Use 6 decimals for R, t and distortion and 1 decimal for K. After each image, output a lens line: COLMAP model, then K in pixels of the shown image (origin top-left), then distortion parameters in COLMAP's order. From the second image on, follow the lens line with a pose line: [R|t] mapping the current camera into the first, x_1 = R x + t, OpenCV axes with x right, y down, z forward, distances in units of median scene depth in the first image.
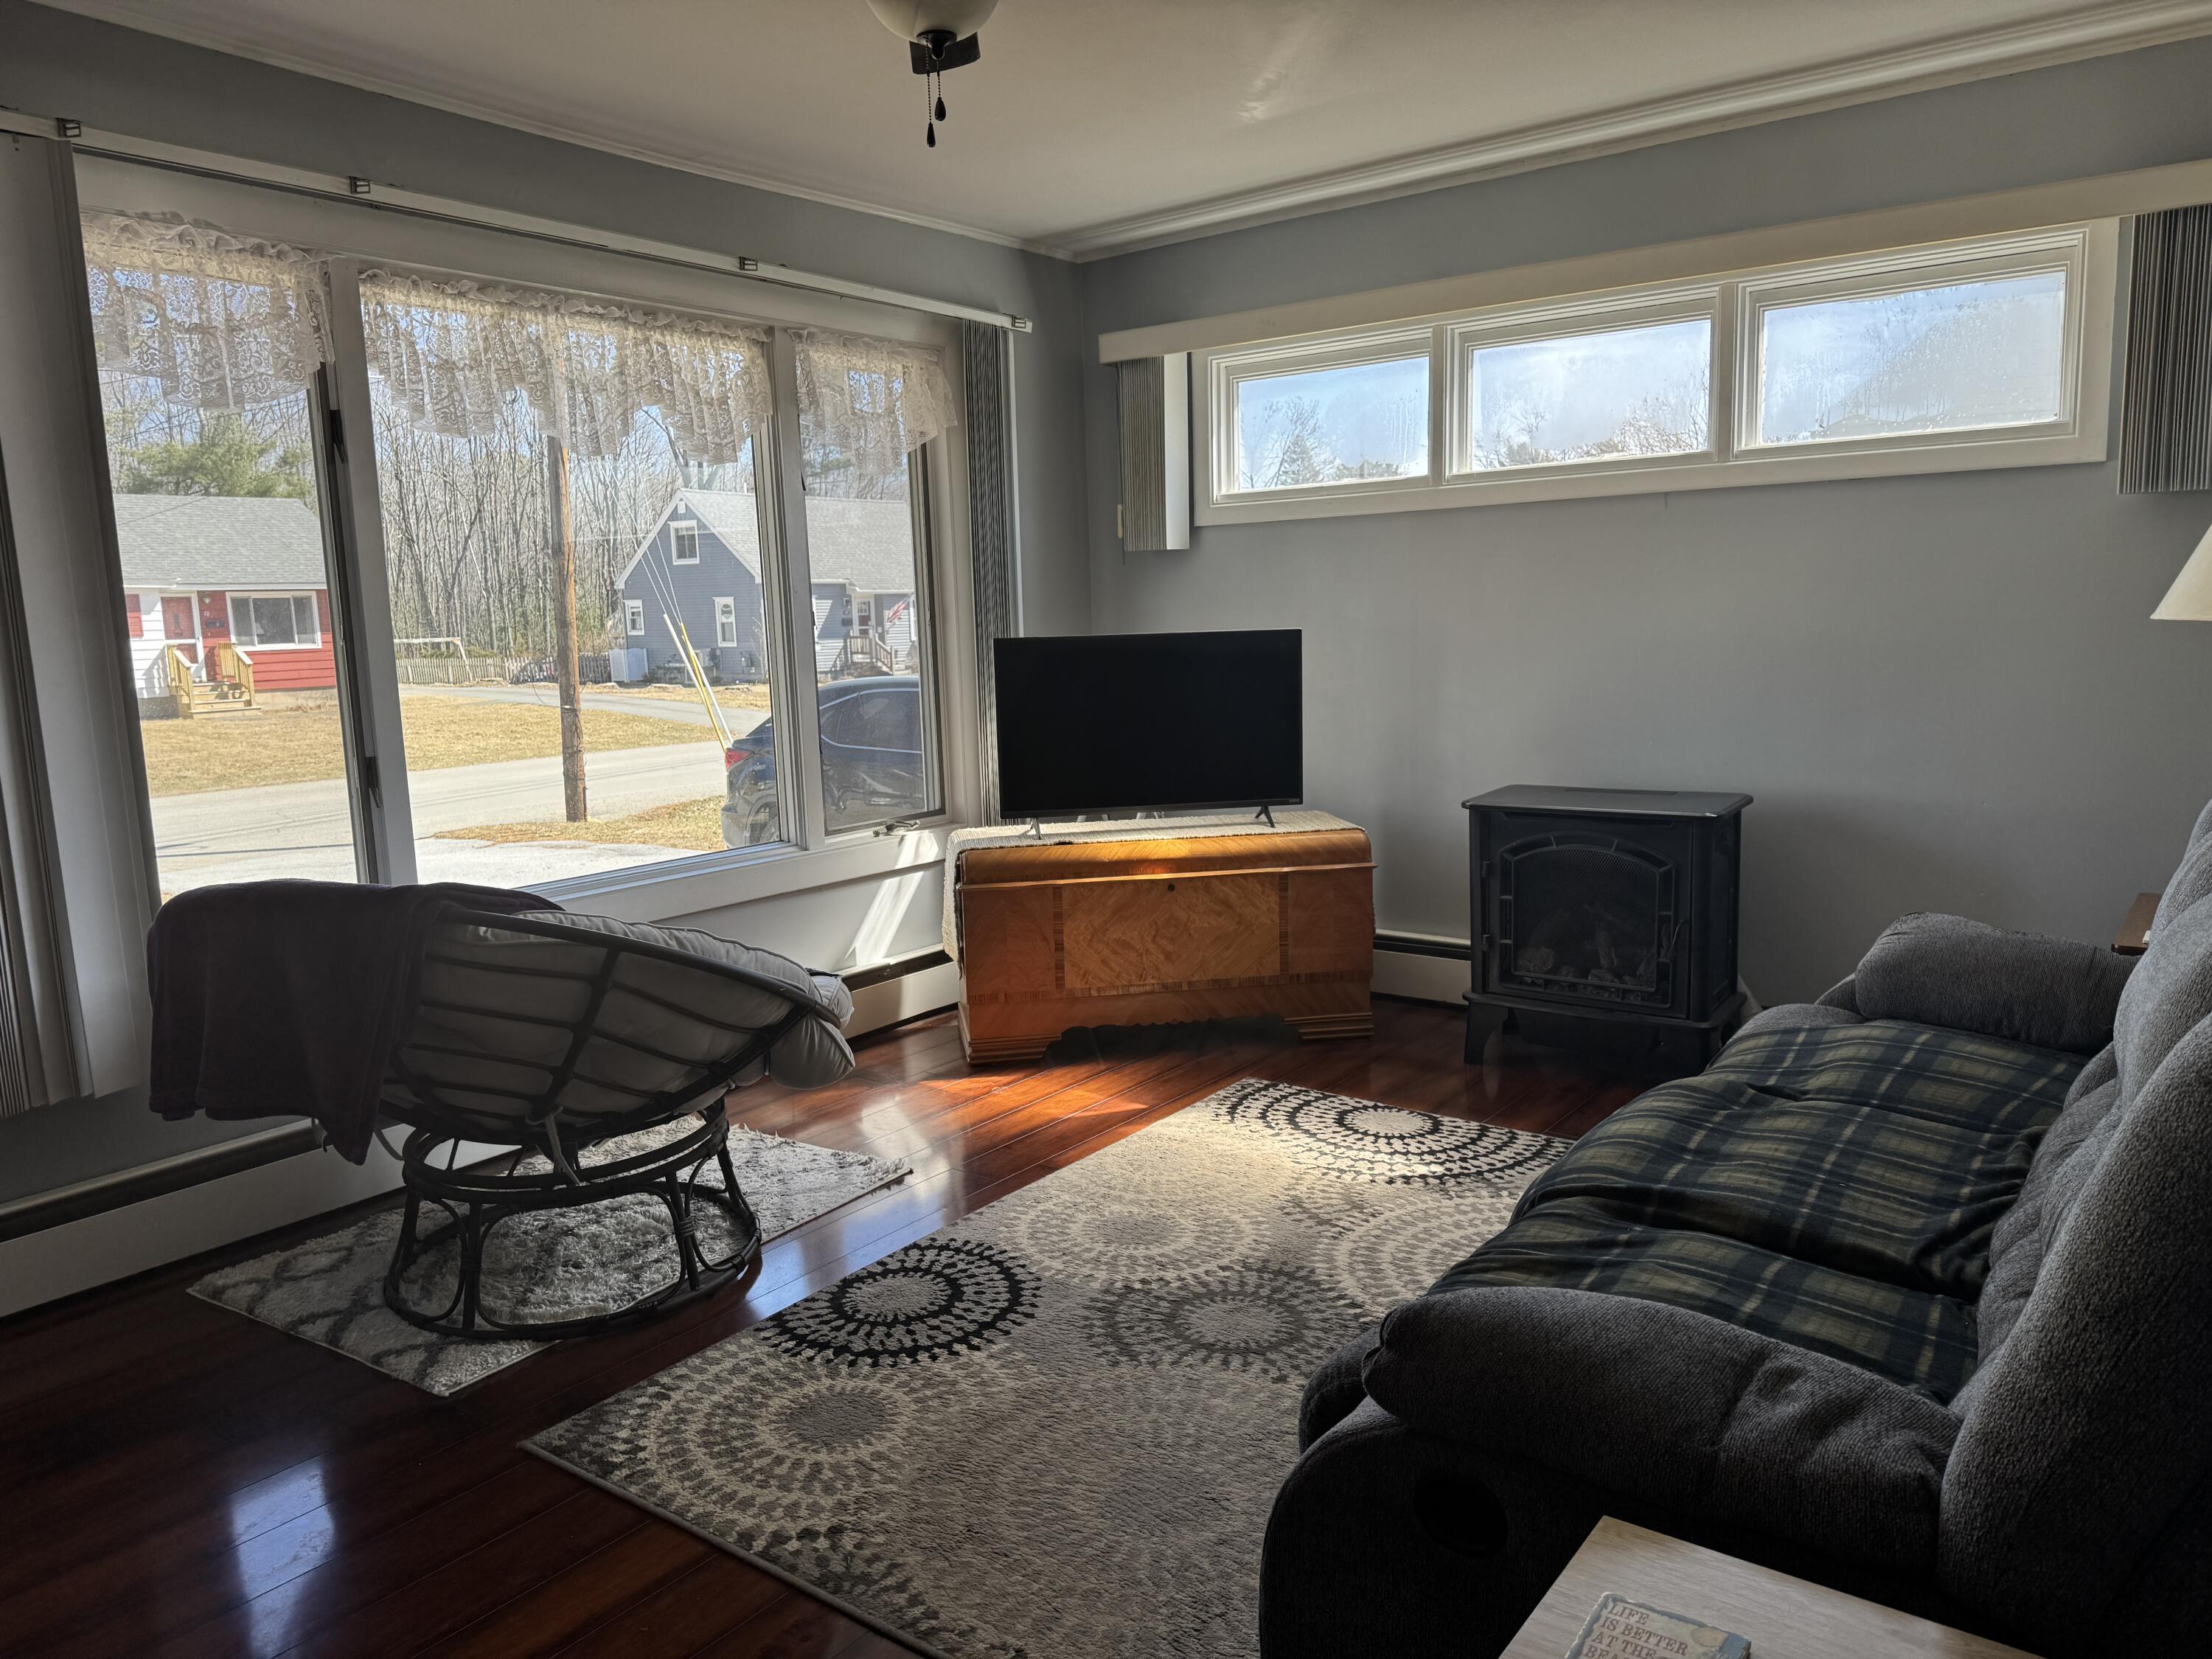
lens RADIAL K [[1546.4, 0, 1115.0], [0, 1546.4, 830.7], [0, 0, 1]] dist [0.050757, -0.065163]
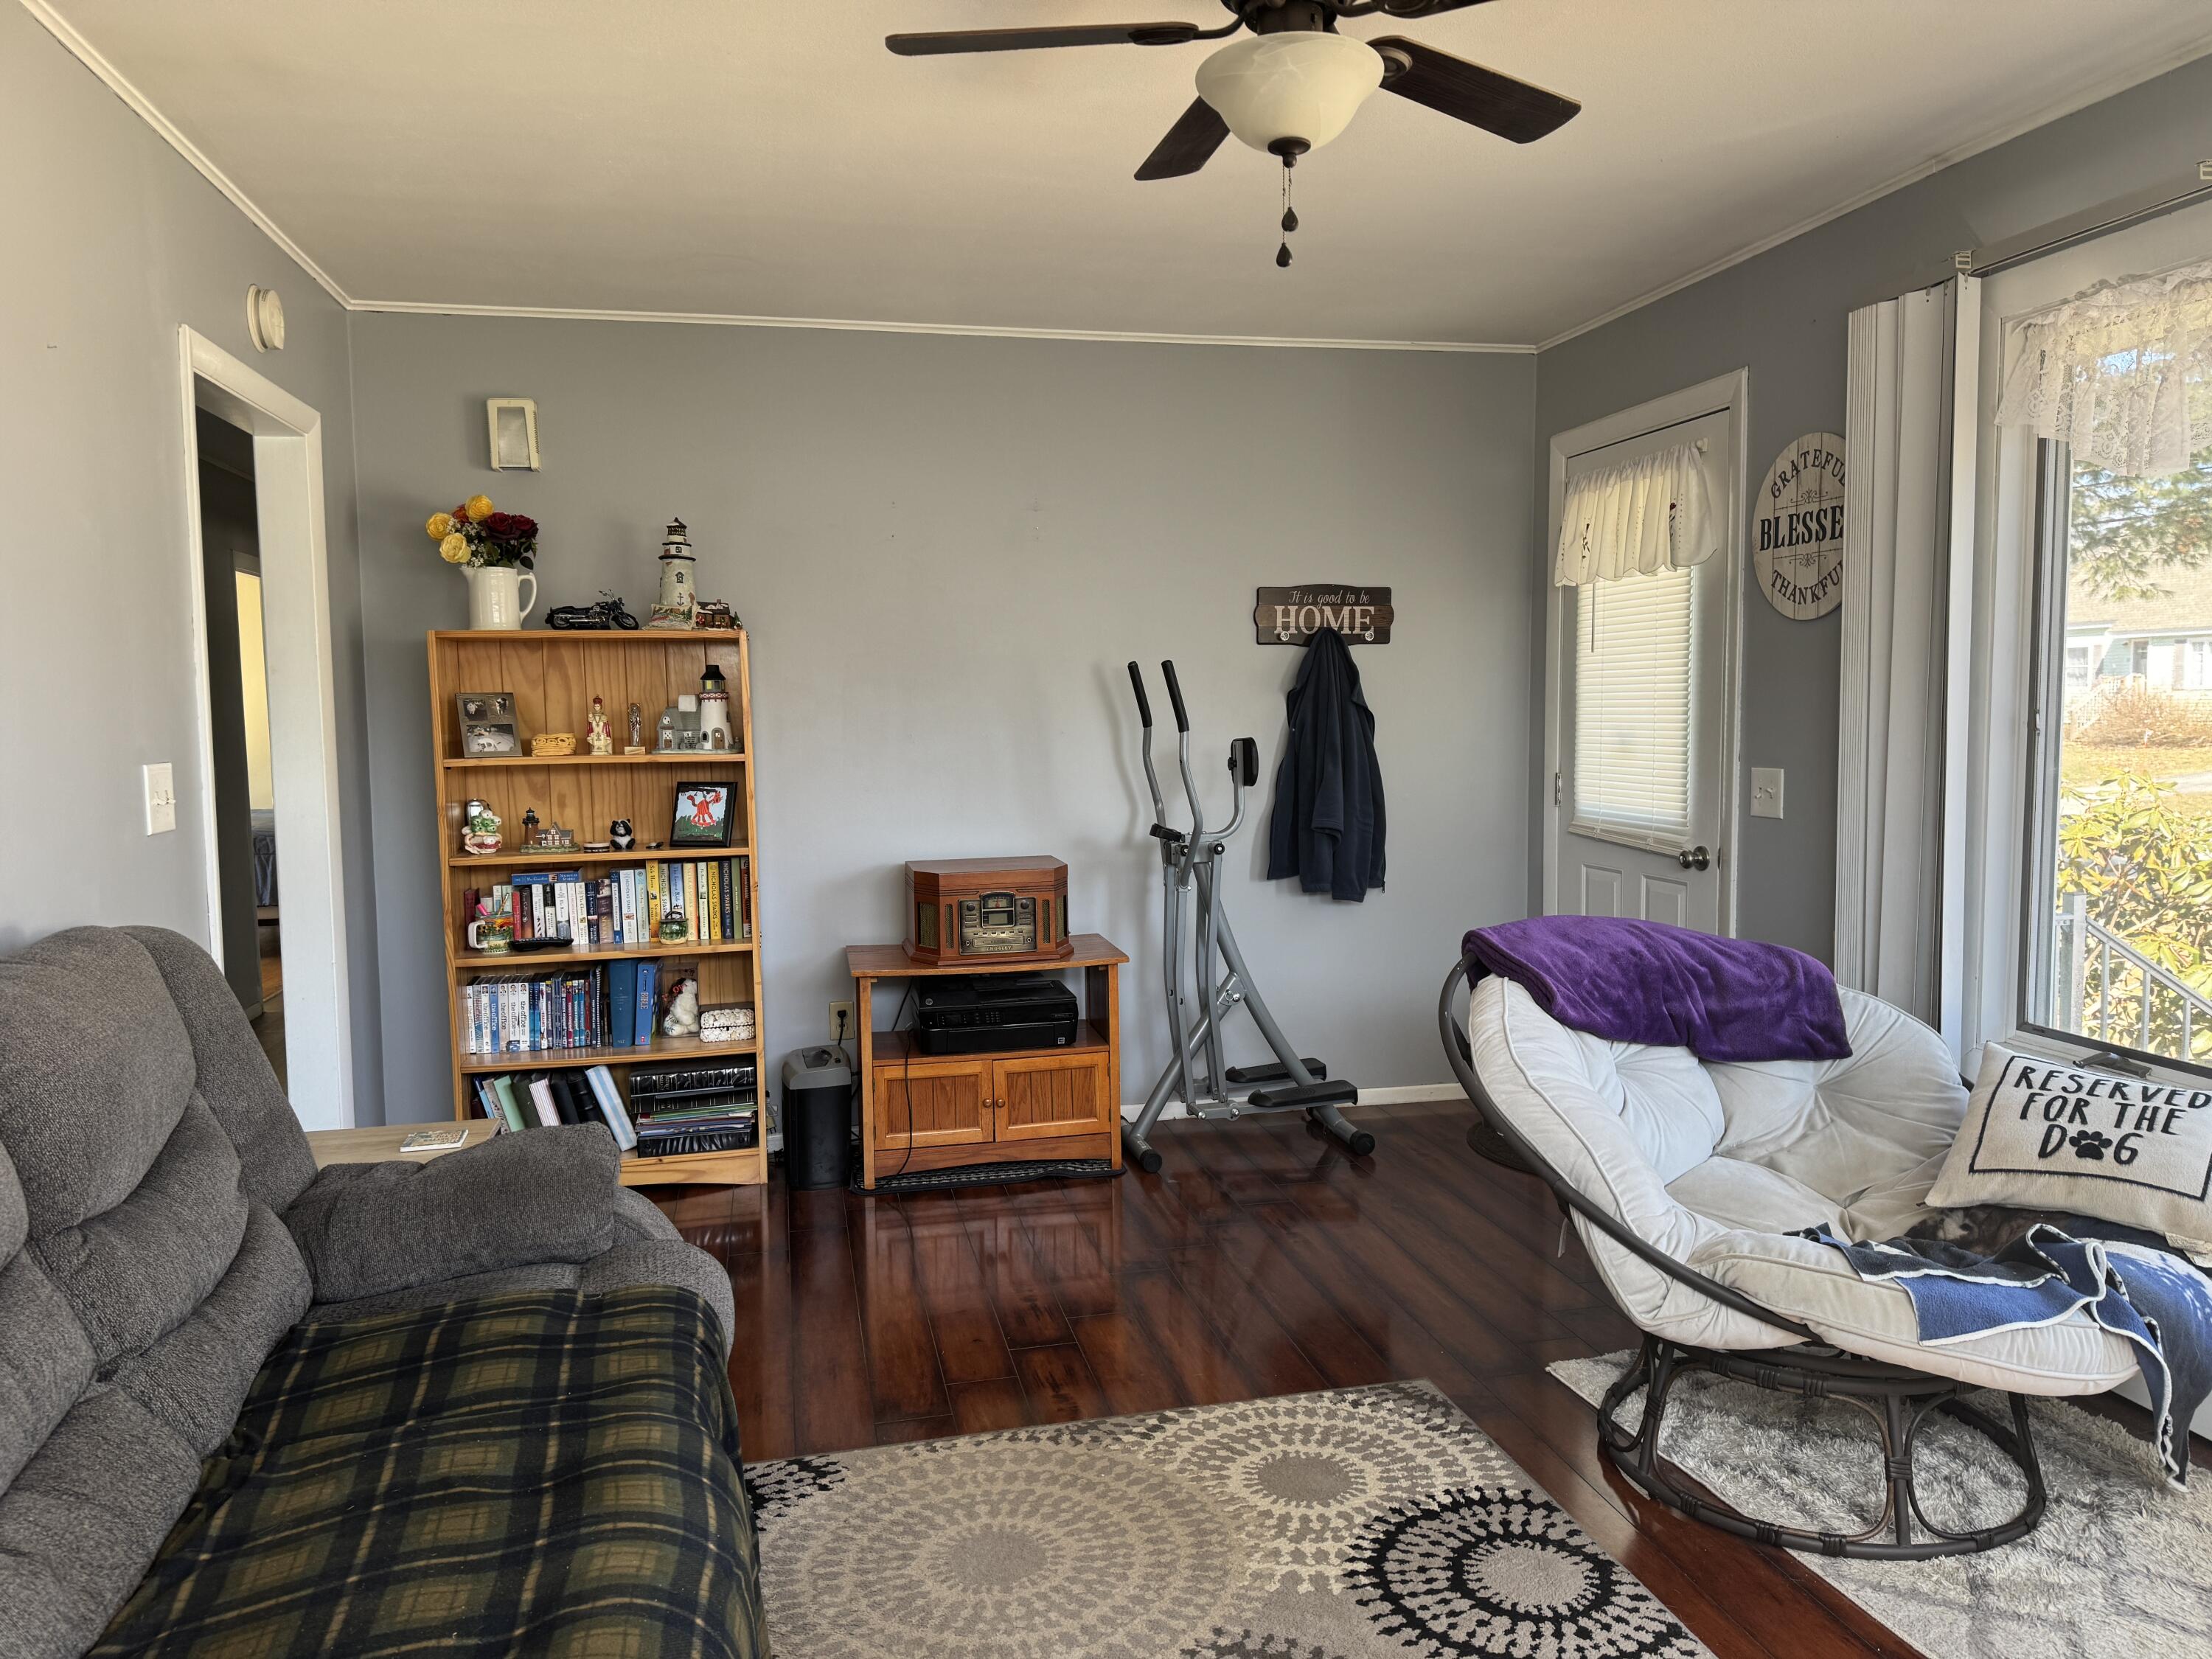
lens RADIAL K [[1546.4, 0, 1115.0], [0, 1546.4, 830.7], [0, 0, 1]] dist [0.050757, -0.065163]
pose [[-0.647408, 0.104406, -0.754958, 0.609975], [-0.075698, 0.976866, 0.200009, -0.240549], [0.758375, 0.186636, -0.624527, 1.356142]]
